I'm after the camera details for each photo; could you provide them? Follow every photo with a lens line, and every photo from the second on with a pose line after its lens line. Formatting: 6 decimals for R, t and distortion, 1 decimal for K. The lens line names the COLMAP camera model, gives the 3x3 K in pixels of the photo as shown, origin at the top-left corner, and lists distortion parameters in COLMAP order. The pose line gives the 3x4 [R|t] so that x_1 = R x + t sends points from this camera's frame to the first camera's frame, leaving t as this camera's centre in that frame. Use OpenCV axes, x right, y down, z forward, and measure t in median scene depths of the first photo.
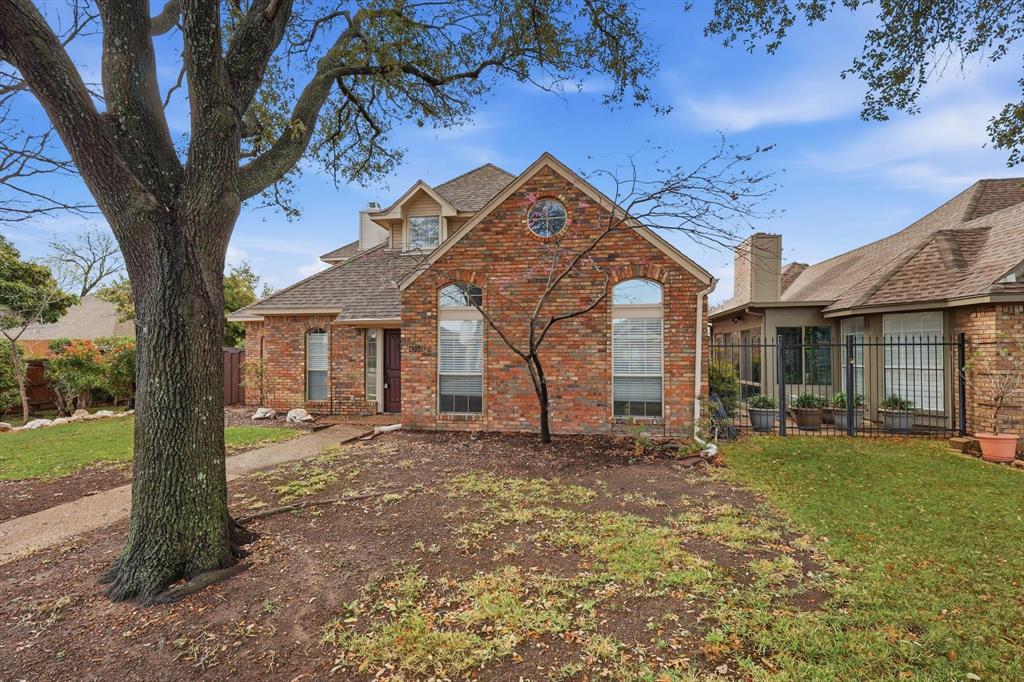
lens RADIAL K [[453.7, 0, 503.1], [0, 453.7, 348.5], [0, 0, 1]] dist [0.003473, 0.002865]
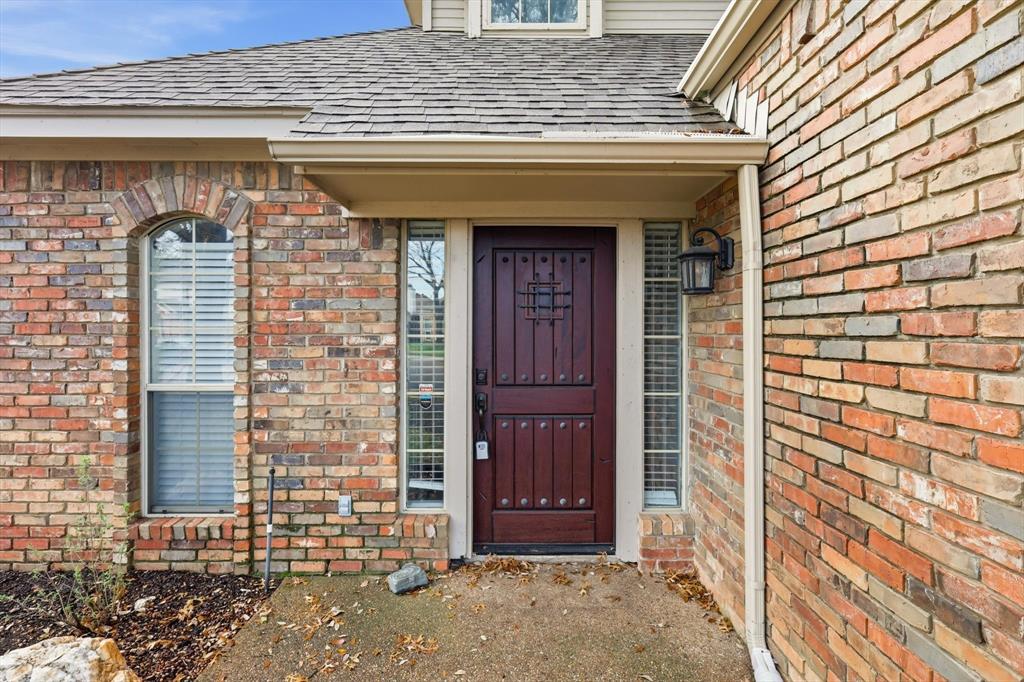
lens RADIAL K [[453.7, 0, 514.4], [0, 453.7, 334.5], [0, 0, 1]] dist [0.003473, 0.002865]
pose [[0.988310, 0.002861, 0.152432, -0.356477], [-0.004706, 0.999920, 0.011745, 0.018154], [-0.152387, -0.012325, 0.988244, 0.953037]]
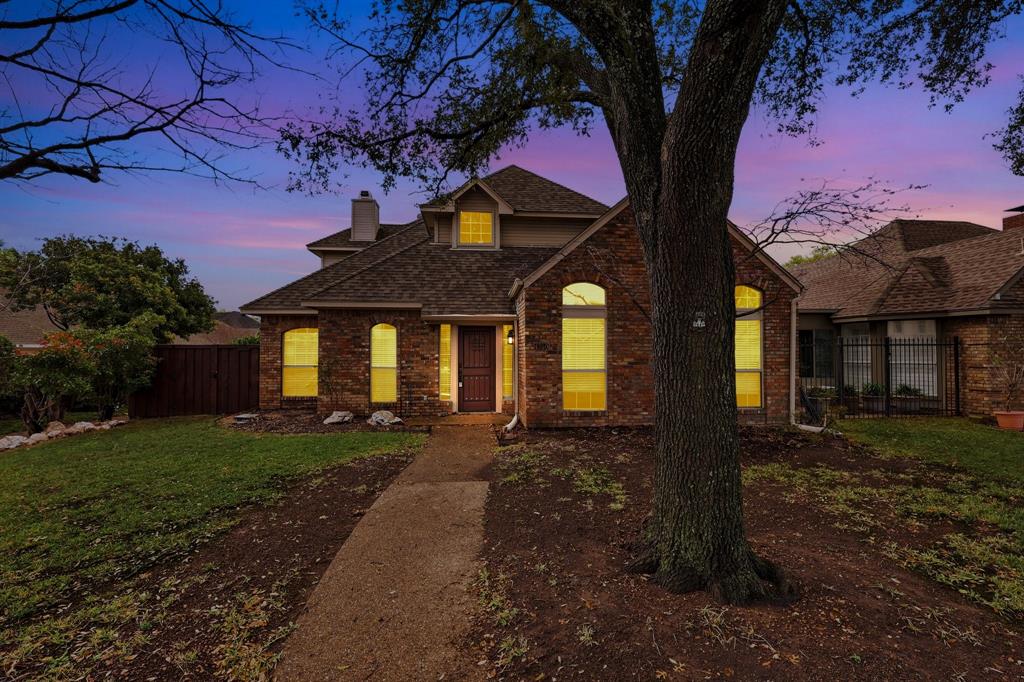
lens RADIAL K [[453.7, 0, 511.8], [0, 453.7, 345.3], [0, 0, 1]] dist [0.003473, 0.002865]
pose [[0.965935, 0.006012, 0.258715, -0.513854], [-0.004527, 0.999970, -0.006335, 0.005249], [-0.258745, 0.004949, 0.965933, 0.052778]]
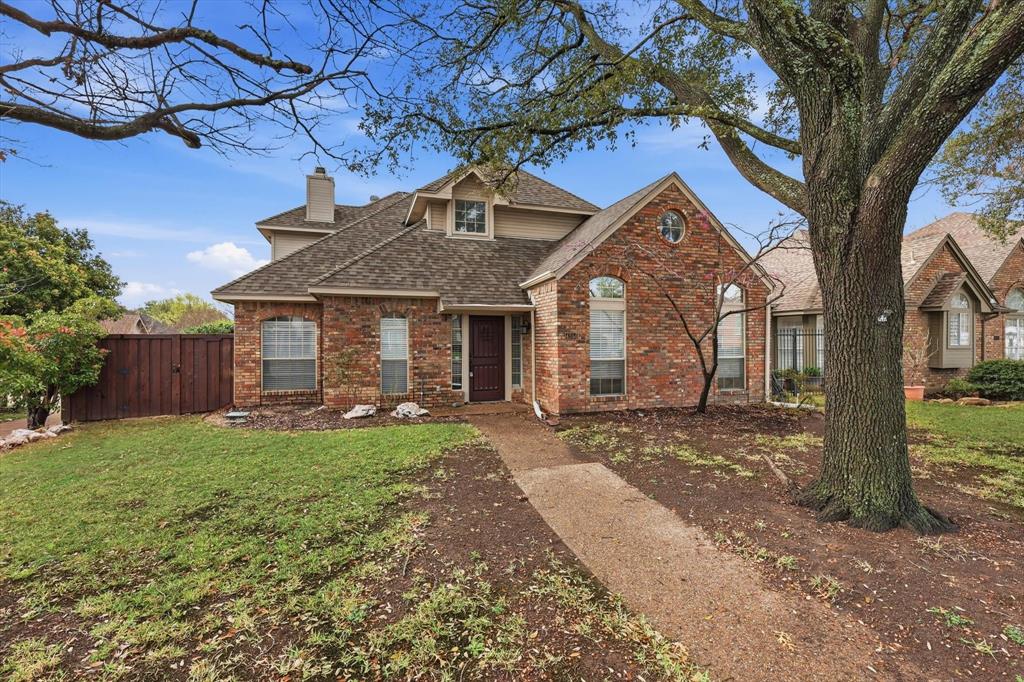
lens RADIAL K [[453.7, 0, 520.3], [0, 453.7, 343.3], [0, 0, 1]] dist [0.003473, 0.002865]
pose [[0.879057, -0.002931, 0.476707, -0.799823], [-0.003376, 0.999918, 0.012372, 0.004867], [-0.476704, -0.012485, 0.878975, 0.132078]]
